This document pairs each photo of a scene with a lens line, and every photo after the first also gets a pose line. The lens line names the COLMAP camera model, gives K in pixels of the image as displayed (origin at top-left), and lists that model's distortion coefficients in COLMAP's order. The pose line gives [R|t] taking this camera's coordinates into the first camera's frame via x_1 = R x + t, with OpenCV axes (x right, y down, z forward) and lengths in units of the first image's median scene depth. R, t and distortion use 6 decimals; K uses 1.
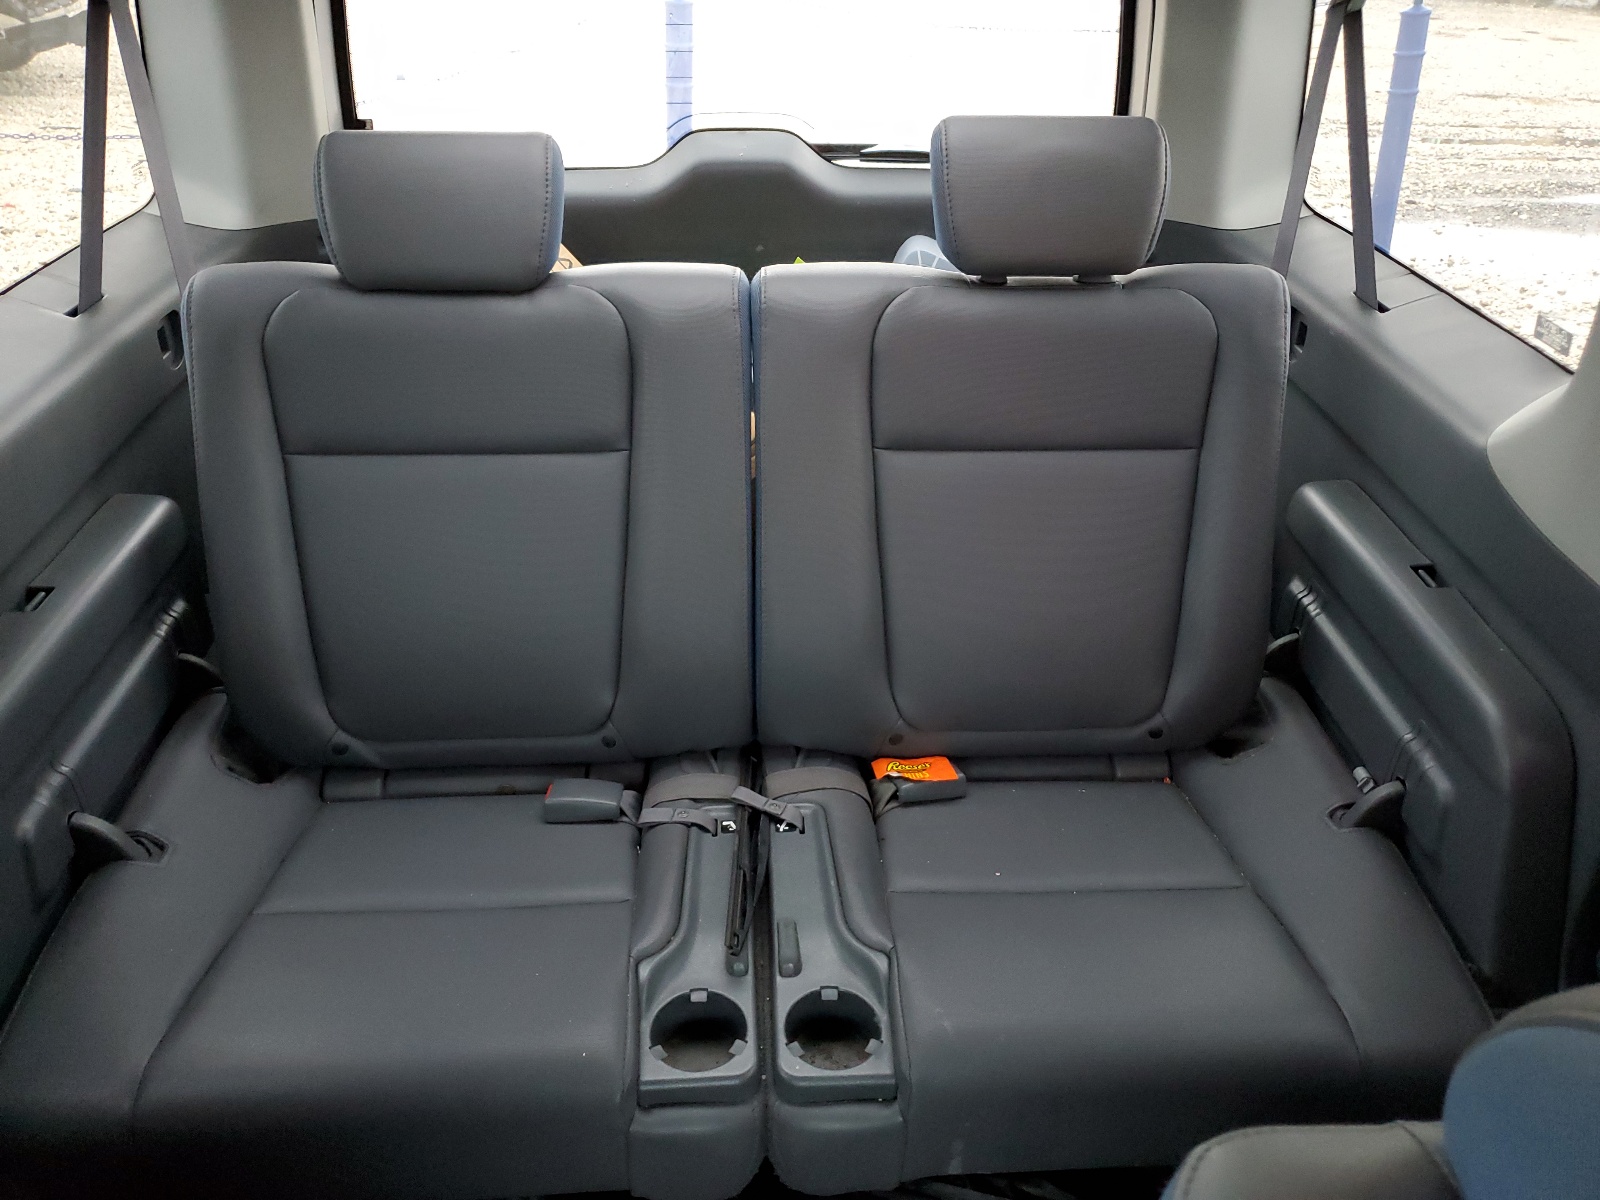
lens RADIAL K [[1385.1, 0, 800.0], [0, 1385.1, 600.0], [0, 0, 1]] dist [-0.010990, -0.006726]
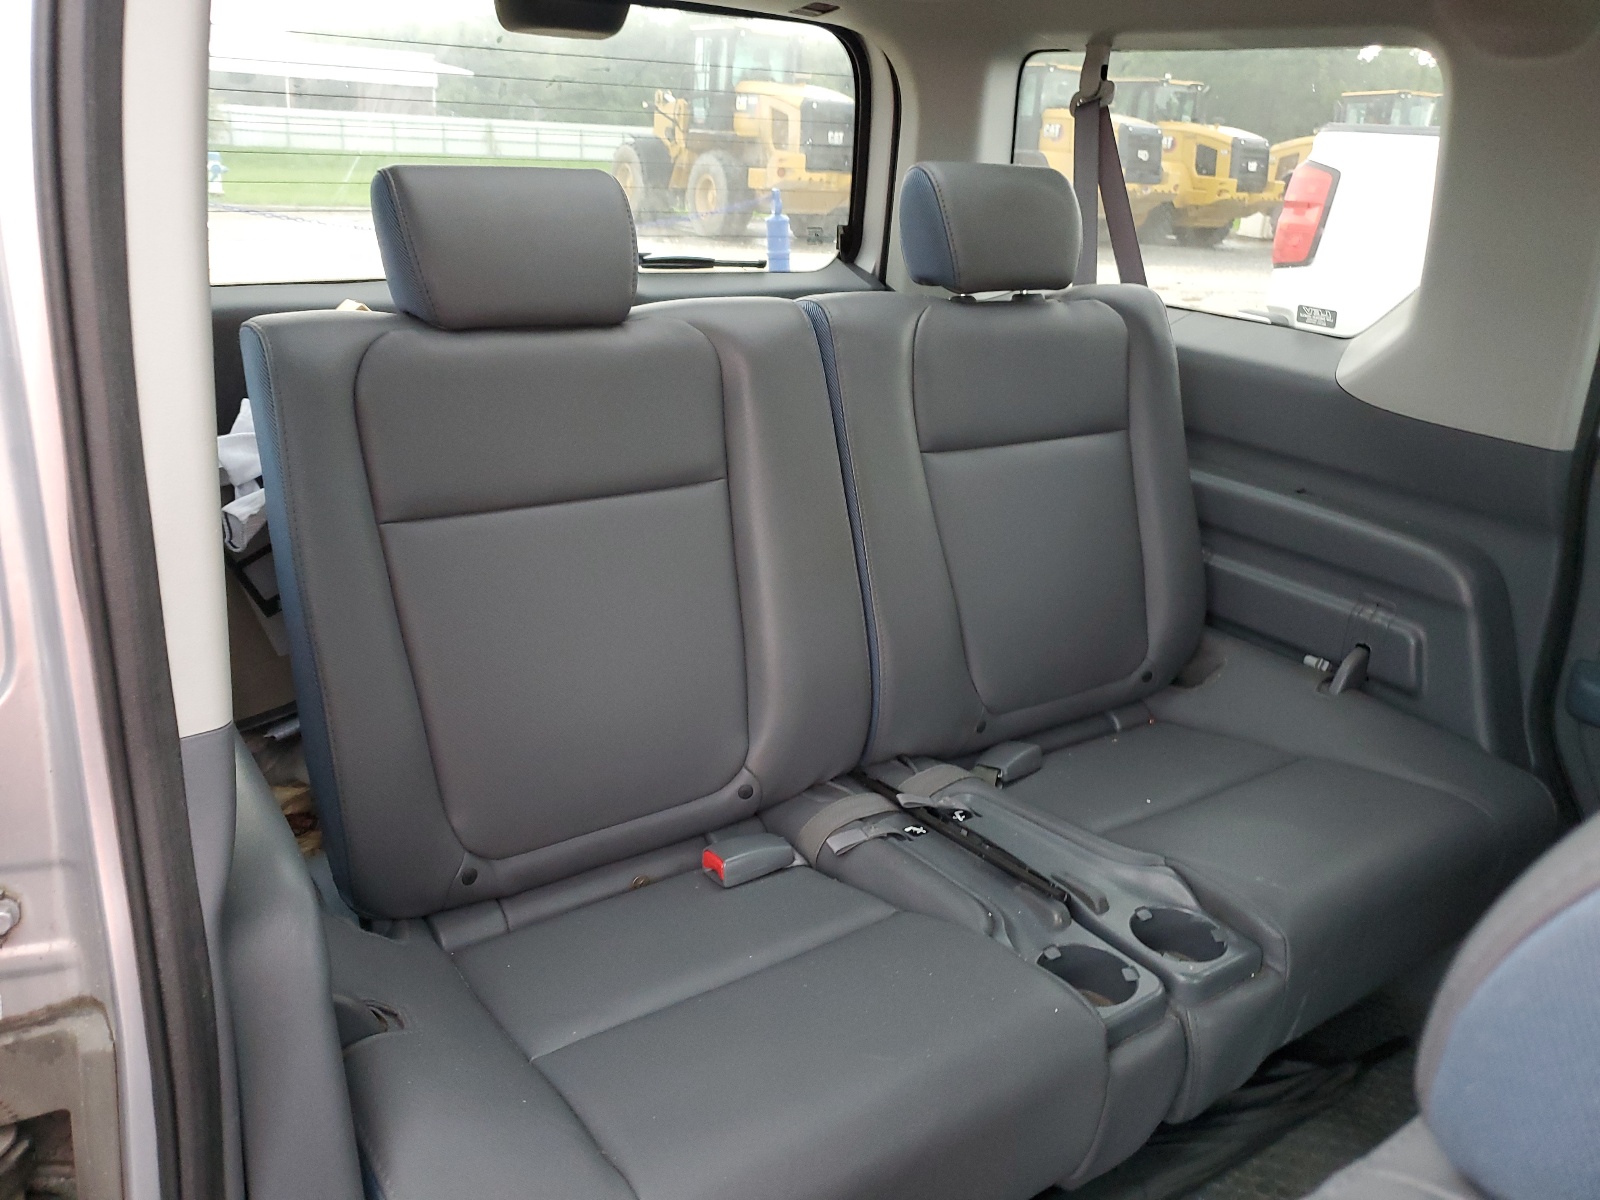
lens RADIAL K [[1385.1, 0, 800.0], [0, 1385.1, 600.0], [0, 0, 1]] dist [-0.010990, -0.006726]
pose [[0.824849, -0.151670, 0.544628, -0.623319], [0.248375, 0.962614, -0.108095, 0.091948], [-0.507872, 0.224434, 0.831682, 0.187194]]
